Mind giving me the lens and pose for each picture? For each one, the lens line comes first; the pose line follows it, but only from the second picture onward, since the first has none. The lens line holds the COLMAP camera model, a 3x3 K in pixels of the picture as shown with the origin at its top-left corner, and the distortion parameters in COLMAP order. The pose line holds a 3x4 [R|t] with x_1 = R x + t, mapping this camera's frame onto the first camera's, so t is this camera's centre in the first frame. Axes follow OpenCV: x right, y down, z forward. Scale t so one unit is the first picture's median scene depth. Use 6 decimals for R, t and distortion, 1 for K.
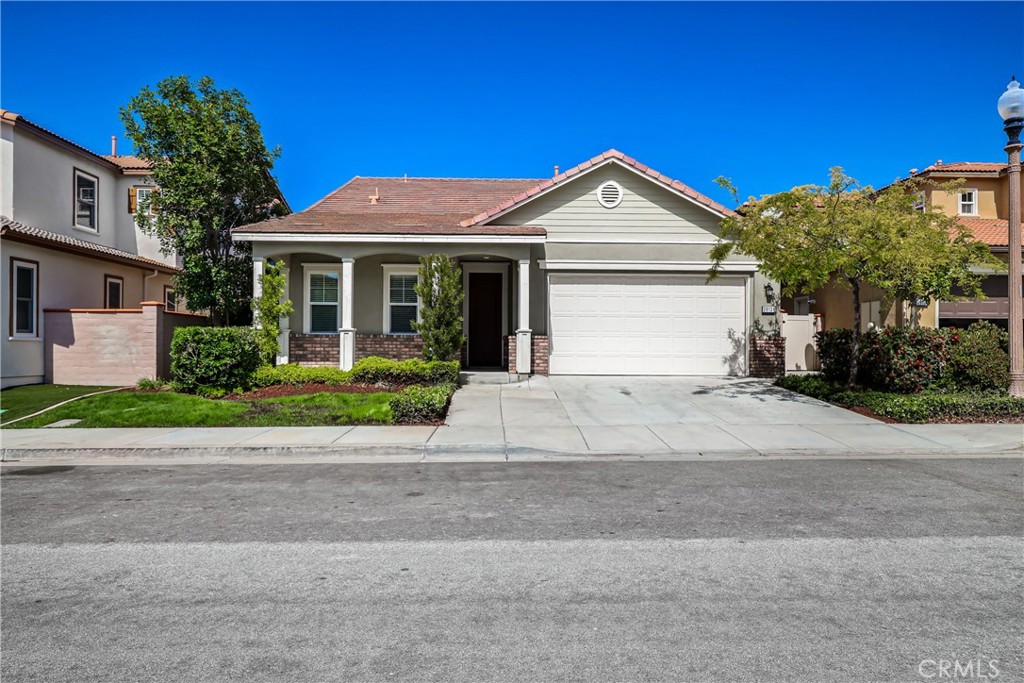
lens RADIAL K [[651.6, 0, 511.0], [0, 651.6, 343.1], [0, 0, 1]] dist [0.010913, 0.000977]
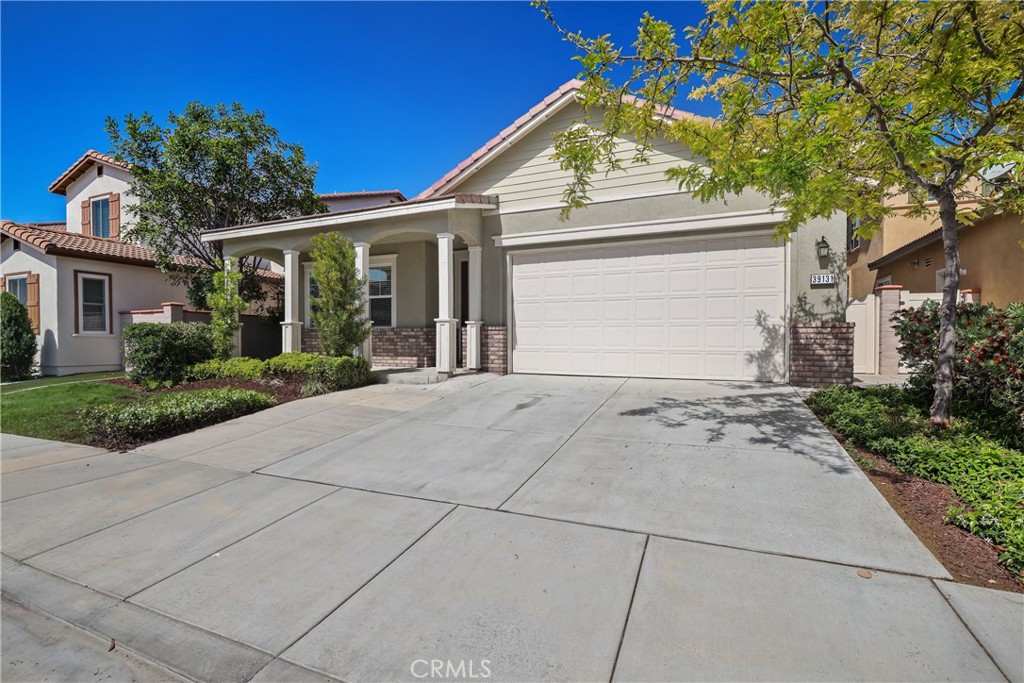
lens RADIAL K [[459.0, 0, 513.9], [0, 459.0, 345.3], [0, 0, 1]] dist [0.002407, -0.001522]
pose [[0.903769, 0.000385, -0.428020, 0.315336], [0.005551, 0.999905, 0.012621, 0.005139], [0.427984, -0.013783, 0.903681, 0.471680]]
